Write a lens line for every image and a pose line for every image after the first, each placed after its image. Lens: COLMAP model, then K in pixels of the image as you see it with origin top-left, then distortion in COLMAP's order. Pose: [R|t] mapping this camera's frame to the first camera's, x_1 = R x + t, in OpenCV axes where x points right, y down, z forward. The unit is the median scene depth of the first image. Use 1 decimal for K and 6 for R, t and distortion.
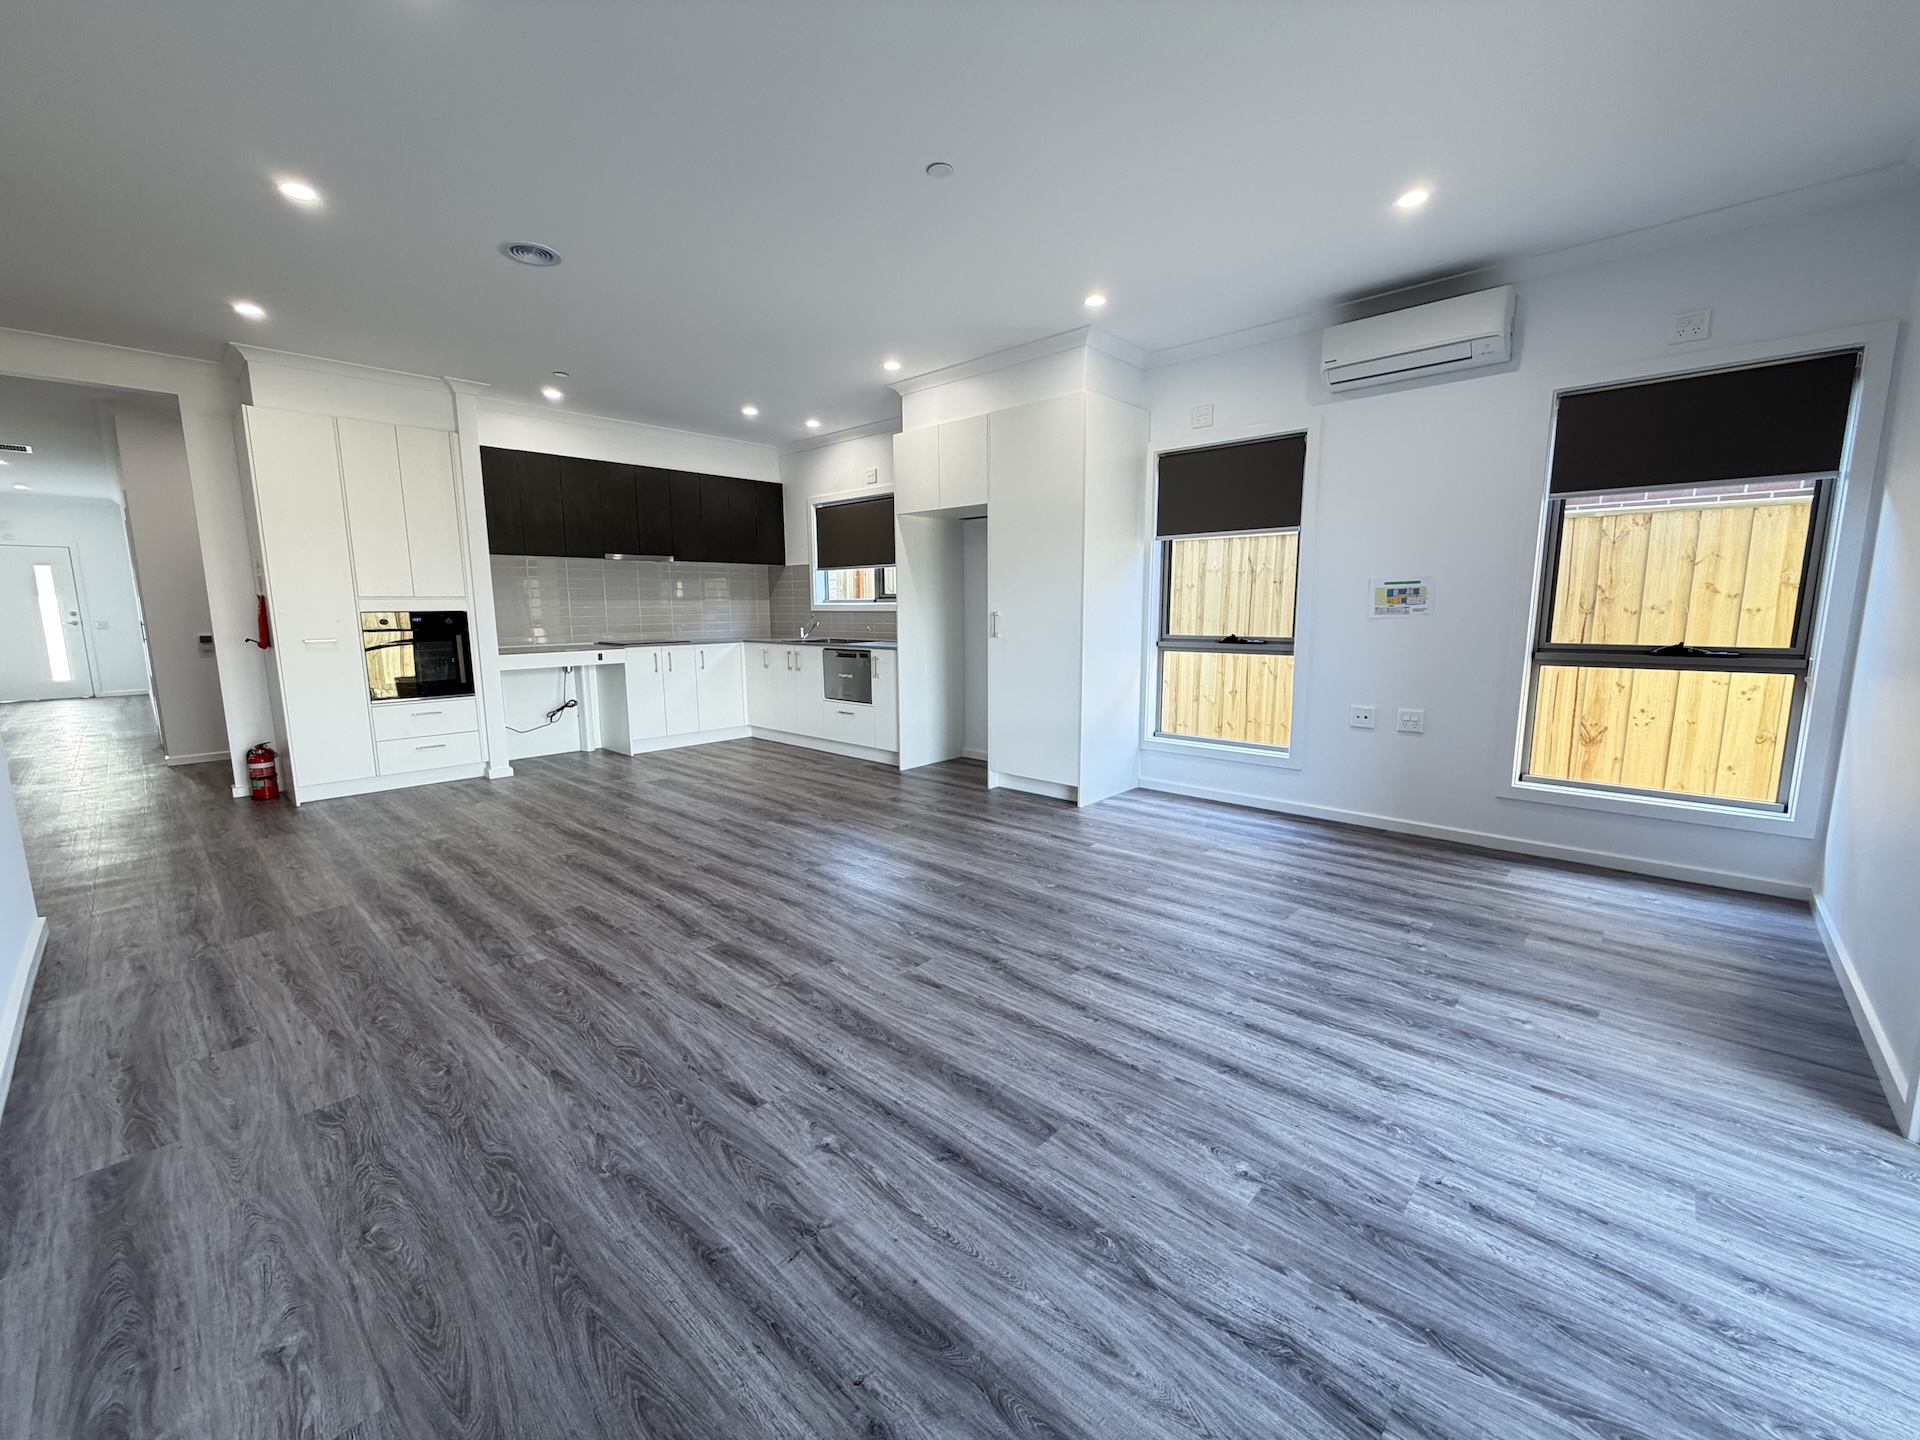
lens RADIAL K [[778.9, 0, 959.6], [0, 778.9, 723.3], [0, 0, 1]] dist [0.000492, 0.000311]
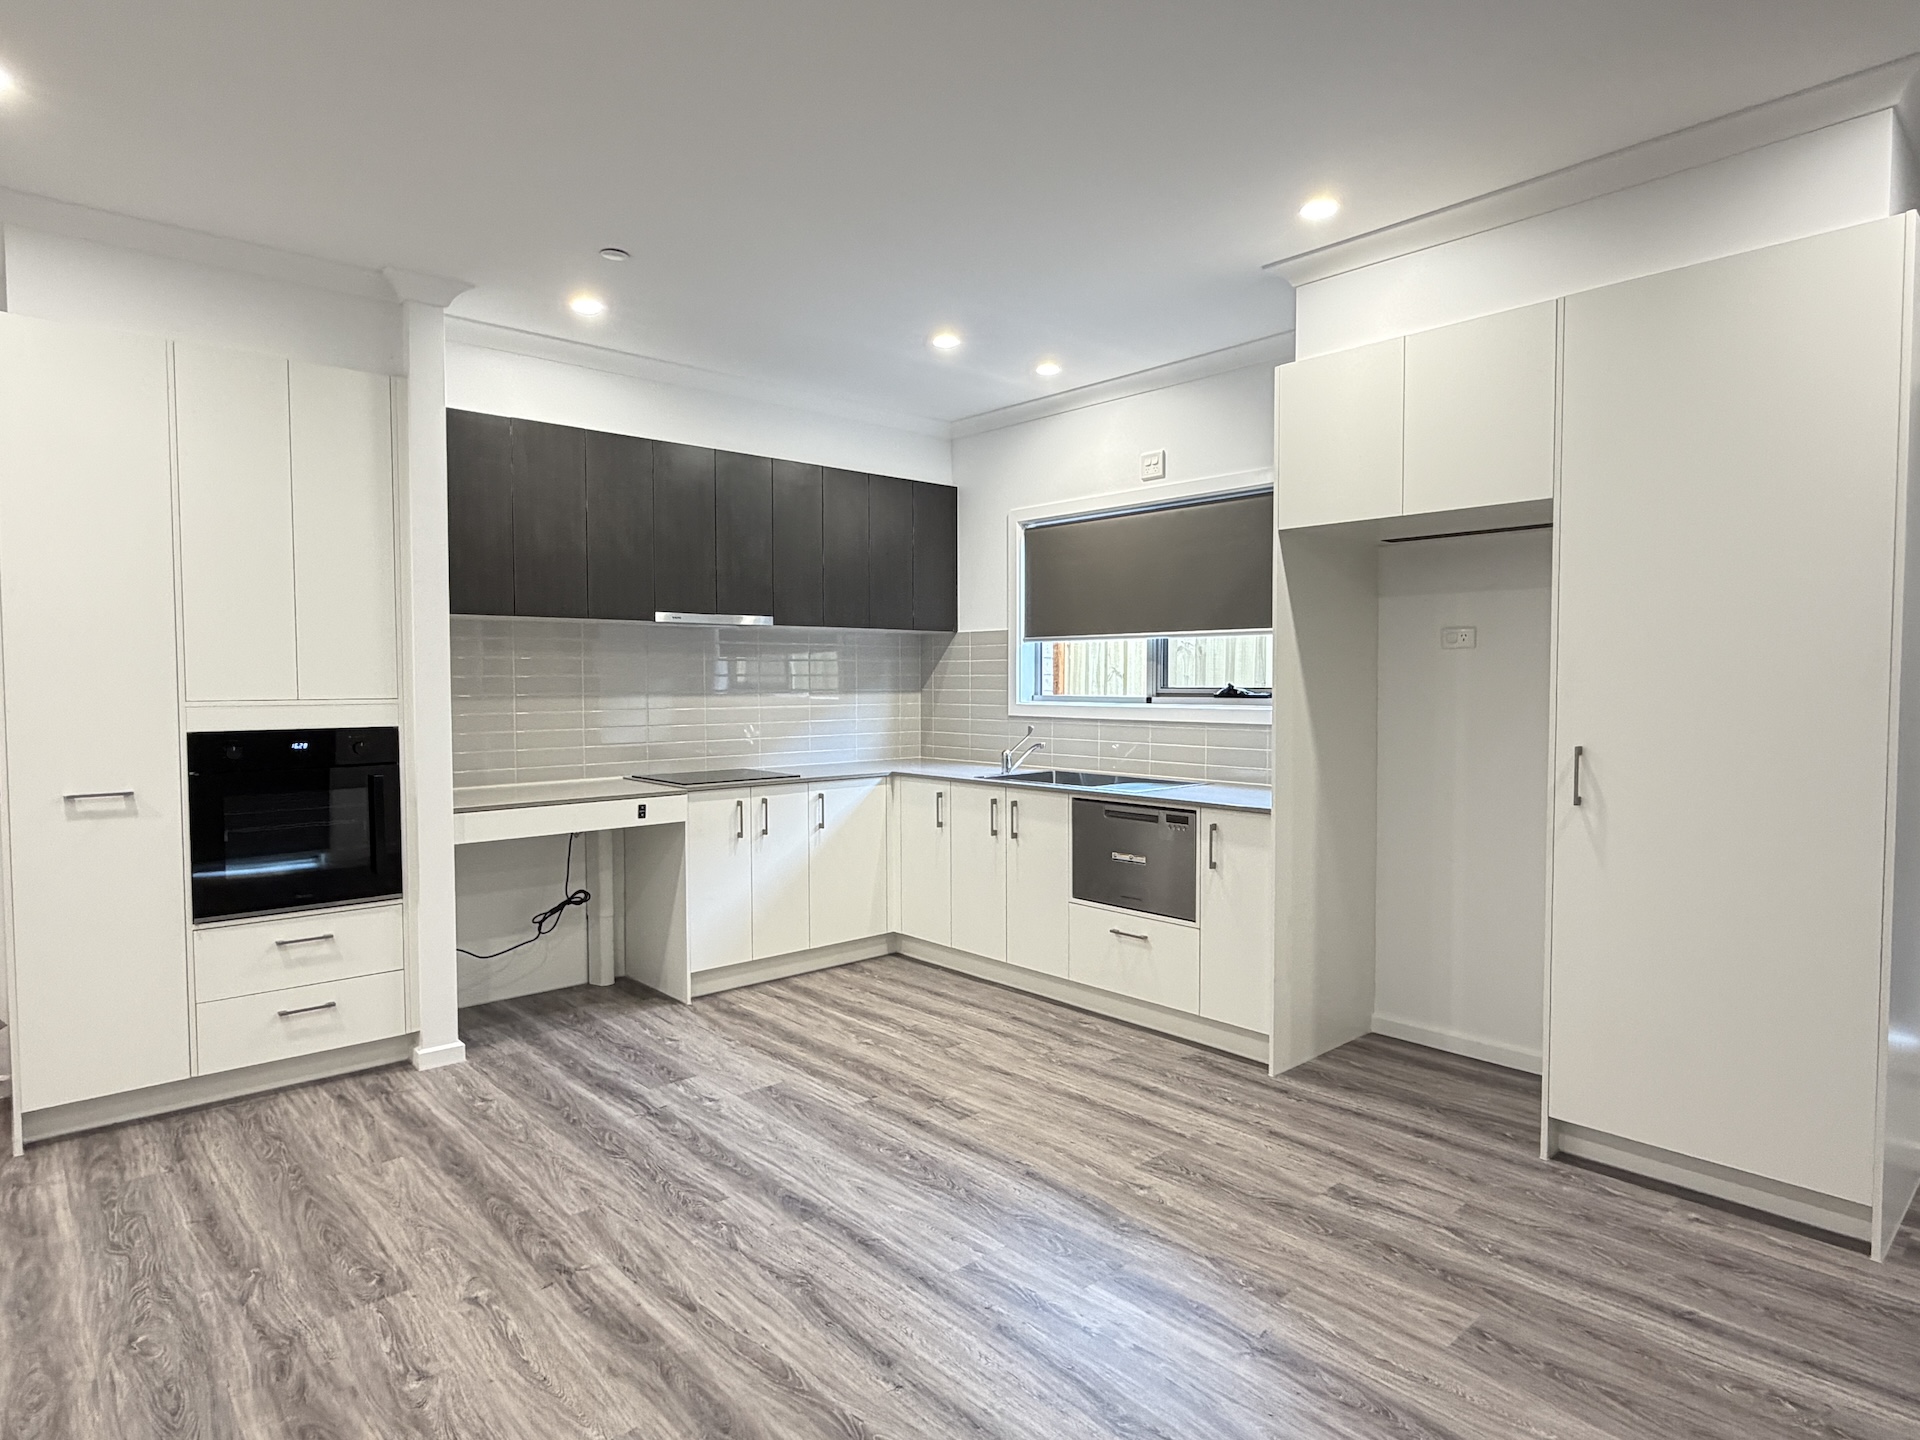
lens RADIAL K [[1089.7, 0, 952.8], [0, 1089.7, 717.1], [0, 0, 1]] dist [-0.001983, 0.002093]
pose [[0.995975, 0.005996, -0.089429, -0.257869], [-0.016292, 0.993250, -0.114841, -0.090162], [0.088137, 0.115836, 0.989350, 0.404834]]
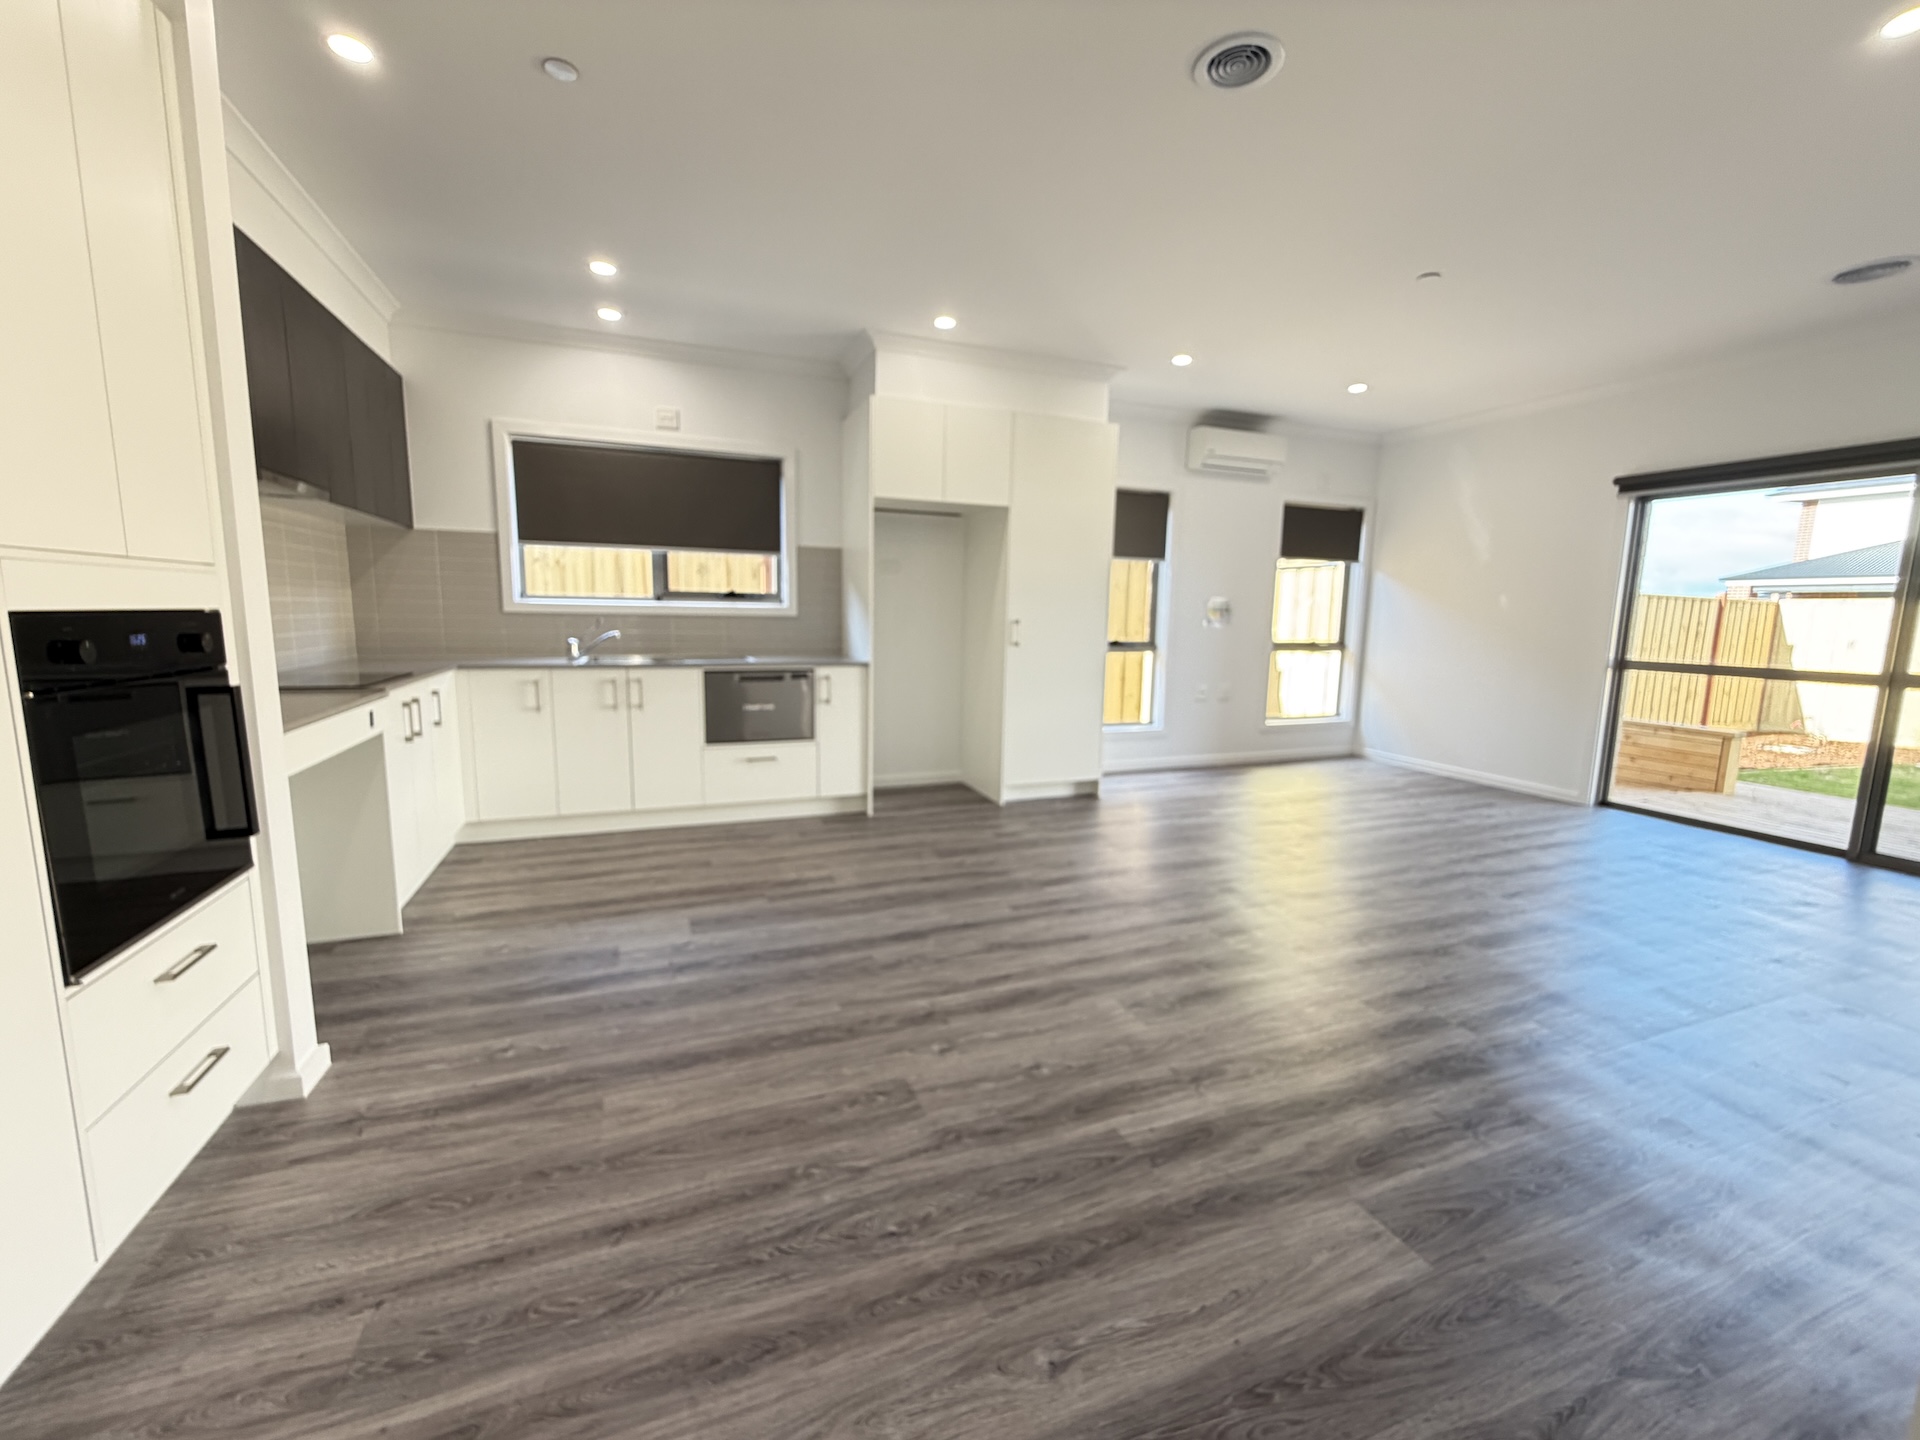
lens RADIAL K [[778.9, 0, 954.8], [0, 778.9, 726.8], [0, 0, 1]] dist [0.000492, 0.000311]
pose [[0.430042, -0.120545, 0.894725, -0.928539], [0.115883, 0.990218, 0.077712, -0.102818], [-0.895341, 0.070264, 0.439805, 0.699945]]
